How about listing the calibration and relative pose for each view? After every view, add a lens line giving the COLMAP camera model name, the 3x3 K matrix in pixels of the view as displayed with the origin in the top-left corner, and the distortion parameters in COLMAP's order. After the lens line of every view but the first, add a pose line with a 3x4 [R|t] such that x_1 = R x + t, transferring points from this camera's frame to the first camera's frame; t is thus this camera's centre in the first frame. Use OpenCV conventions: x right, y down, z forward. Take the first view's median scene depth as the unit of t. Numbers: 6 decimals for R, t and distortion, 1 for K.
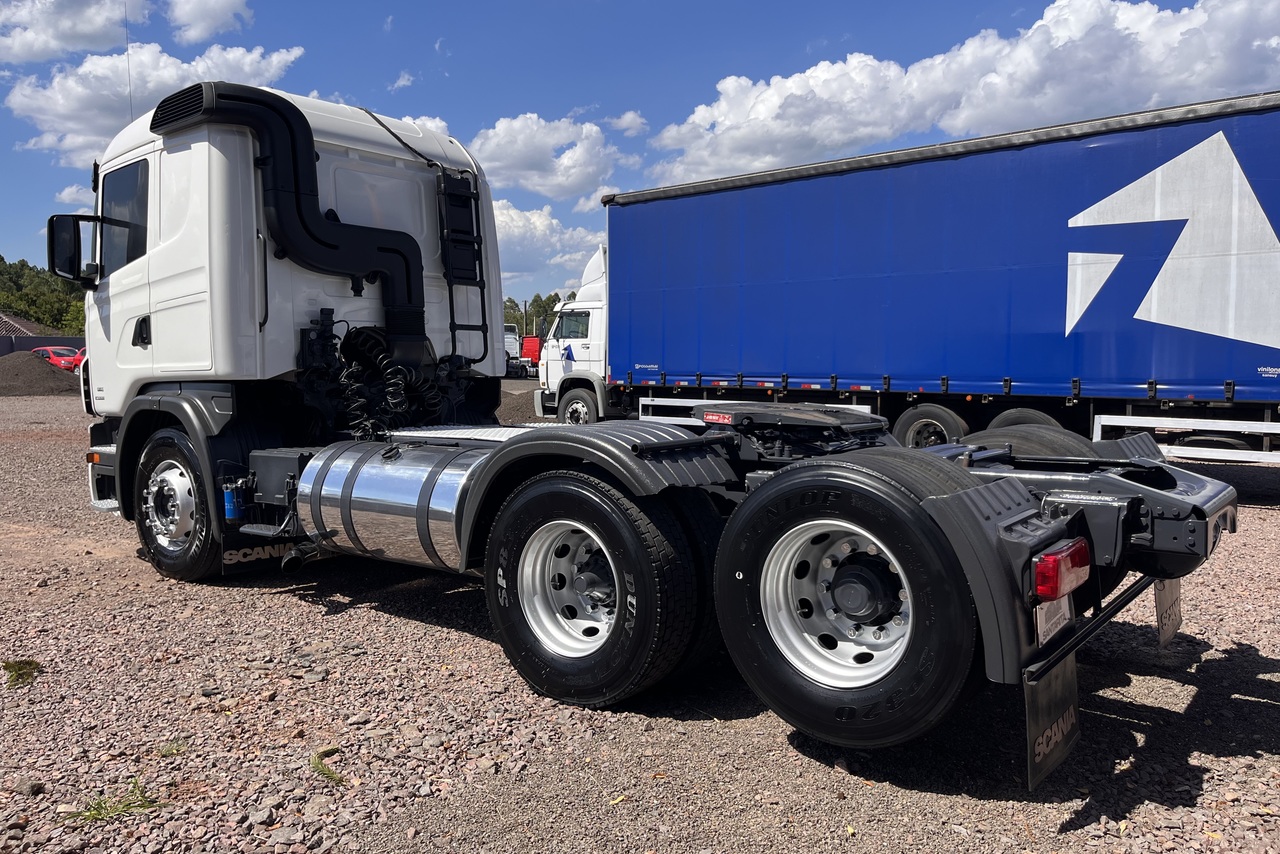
lens RADIAL K [[965.3, 0, 637.0], [0, 965.3, 419.7], [0, 0, 1]] dist [0.046164, -0.063184]
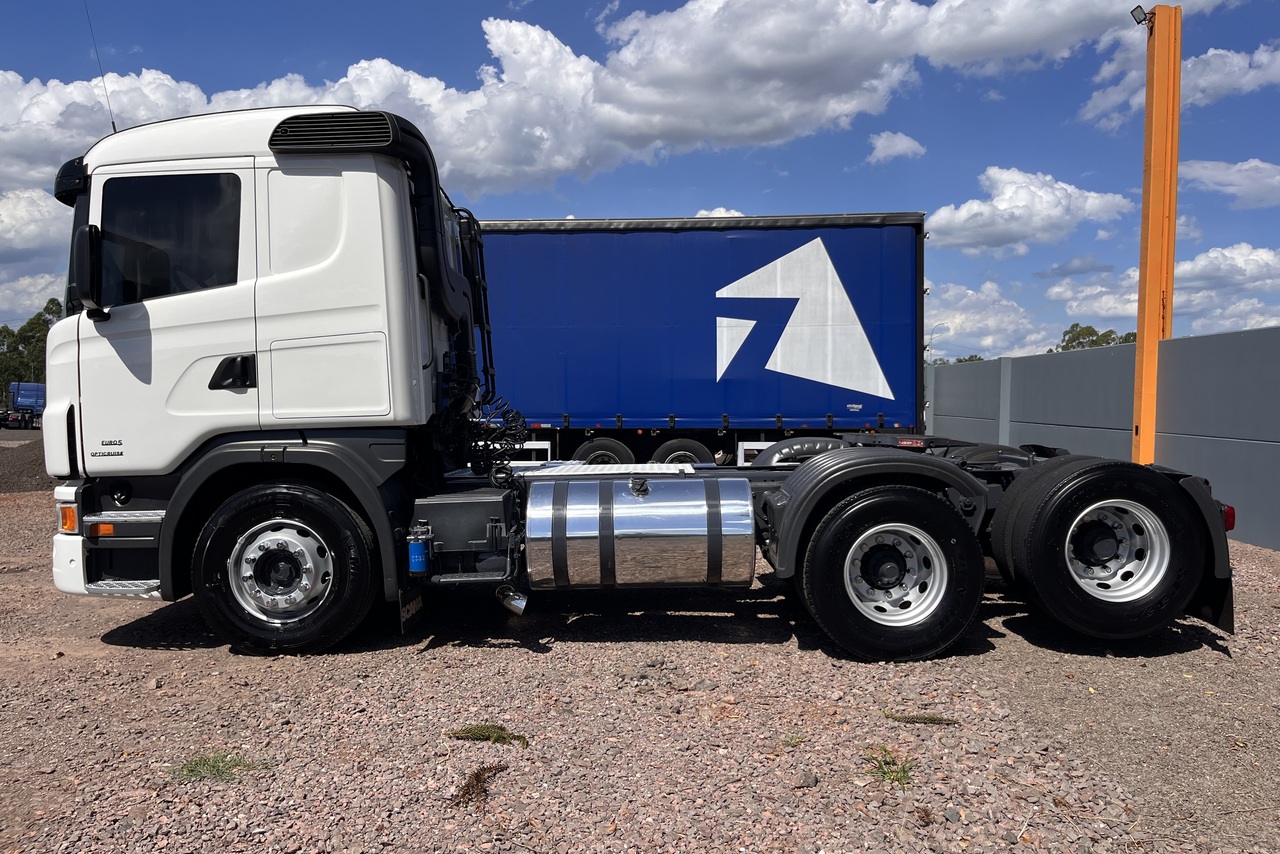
lens RADIAL K [[965.3, 0, 640.3], [0, 965.3, 419.9], [0, 0, 1]] dist [0.046164, -0.063184]
pose [[0.787987, -0.017771, 0.615436, -0.735413], [0.043181, 0.998717, -0.026450, -0.010337], [-0.614176, 0.047418, 0.787743, 0.102485]]
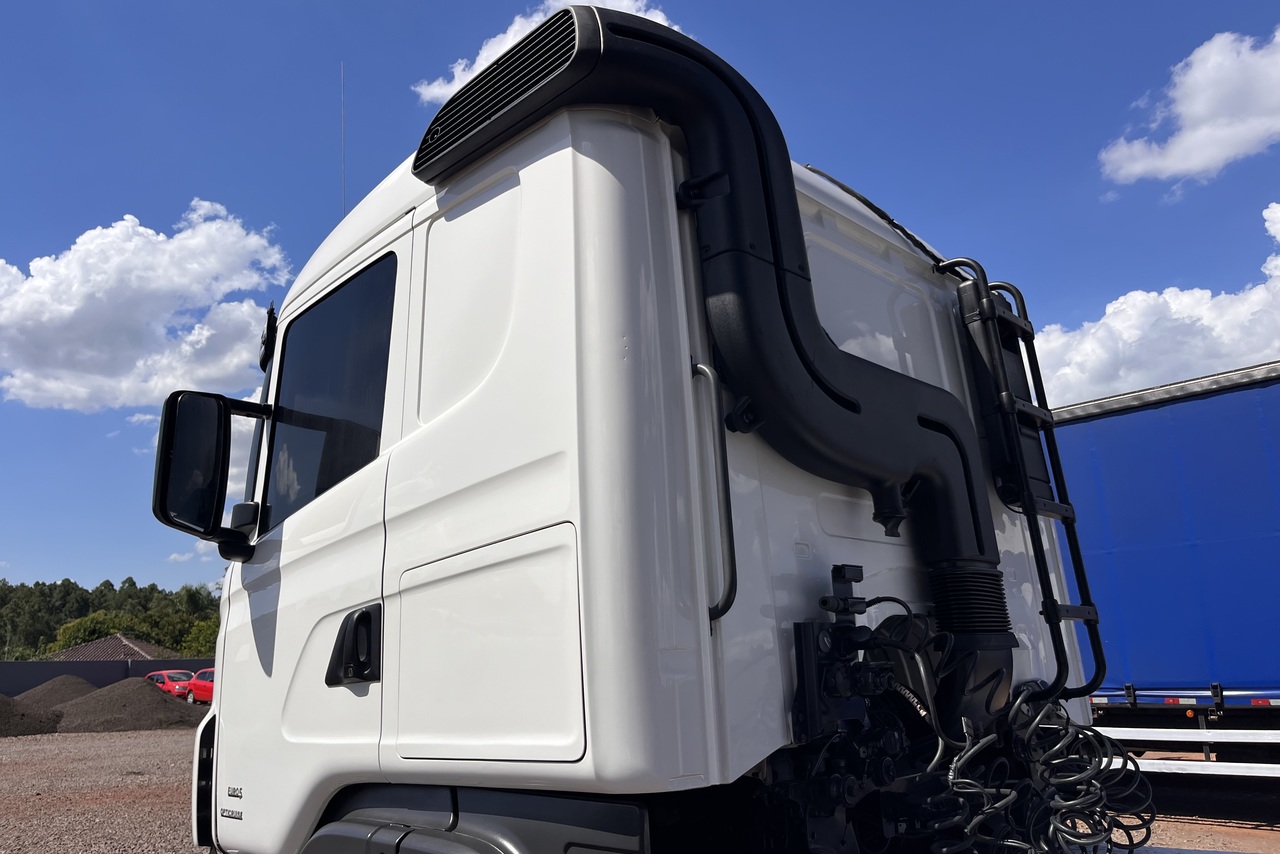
lens RADIAL K [[965.3, 0, 630.0], [0, 965.3, 416.2], [0, 0, 1]] dist [0.046164, -0.063184]
pose [[0.993359, -0.057128, -0.099868, -0.344381], [0.023667, 0.950914, -0.308549, -0.054449], [0.112592, 0.304136, 0.945951, 0.595600]]
